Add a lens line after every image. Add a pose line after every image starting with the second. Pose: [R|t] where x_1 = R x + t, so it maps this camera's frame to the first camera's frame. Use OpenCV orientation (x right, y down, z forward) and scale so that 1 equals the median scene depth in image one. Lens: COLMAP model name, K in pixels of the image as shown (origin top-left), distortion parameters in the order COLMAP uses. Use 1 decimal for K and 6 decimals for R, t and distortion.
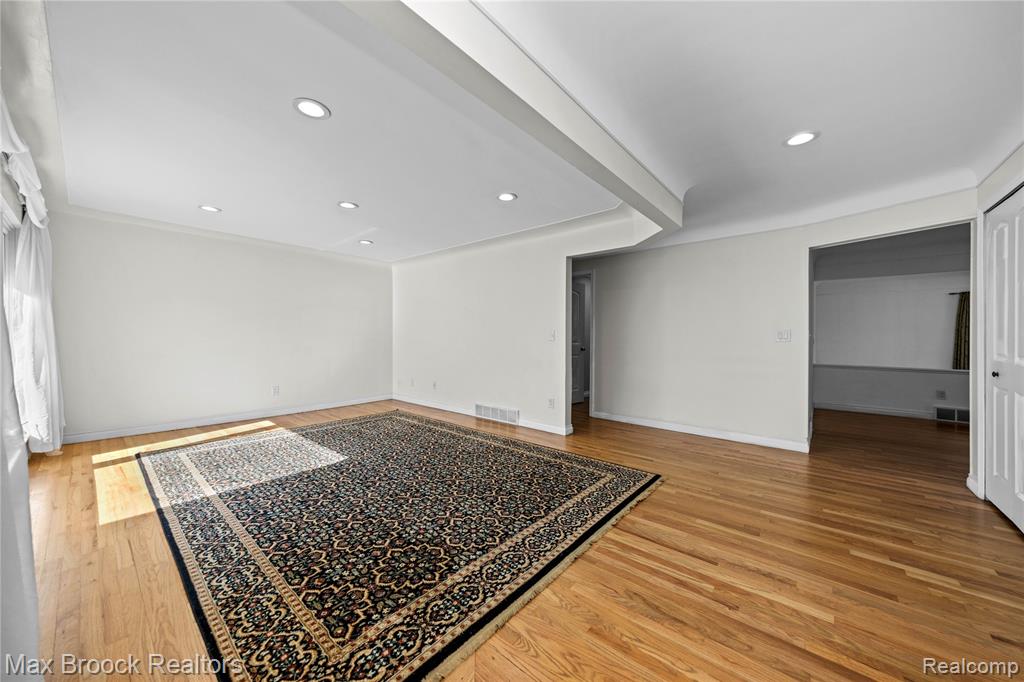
lens RADIAL K [[374.3, 0, 509.0], [0, 374.3, 334.7], [0, 0, 1]] dist [0.006558, -0.001329]
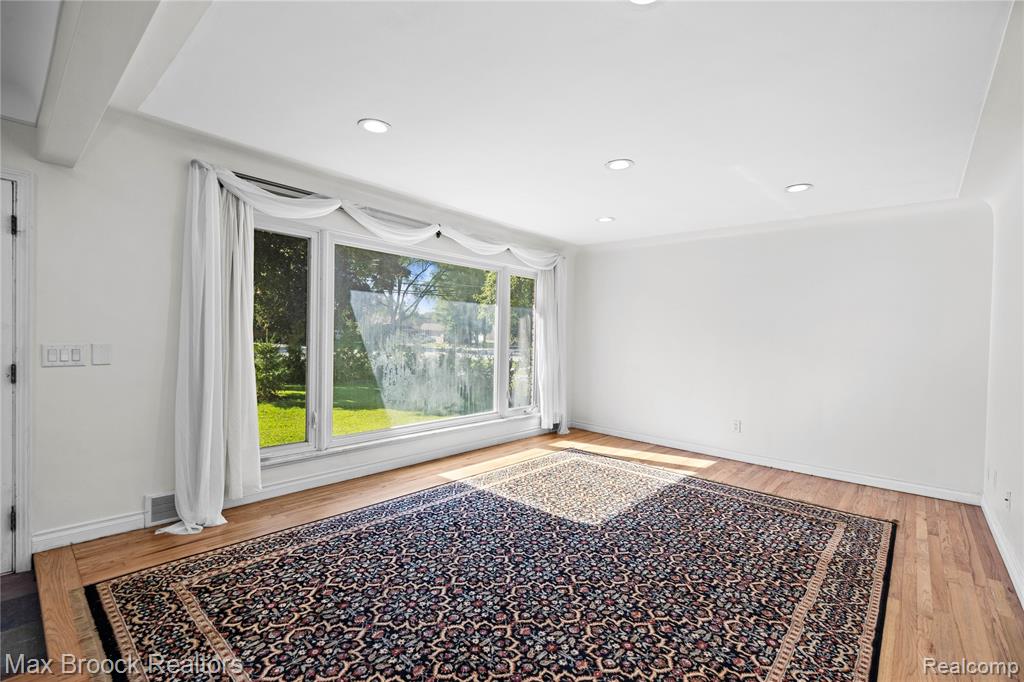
lens RADIAL K [[455.4, 0, 510.3], [0, 455.4, 340.9], [0, 0, 1]] dist [0.003529, 0.000049]
pose [[-0.025676, 0.008437, -0.999635, 0.620207], [-0.025764, 0.999627, 0.009099, -0.033951], [0.999338, 0.025988, -0.025449, 1.207389]]
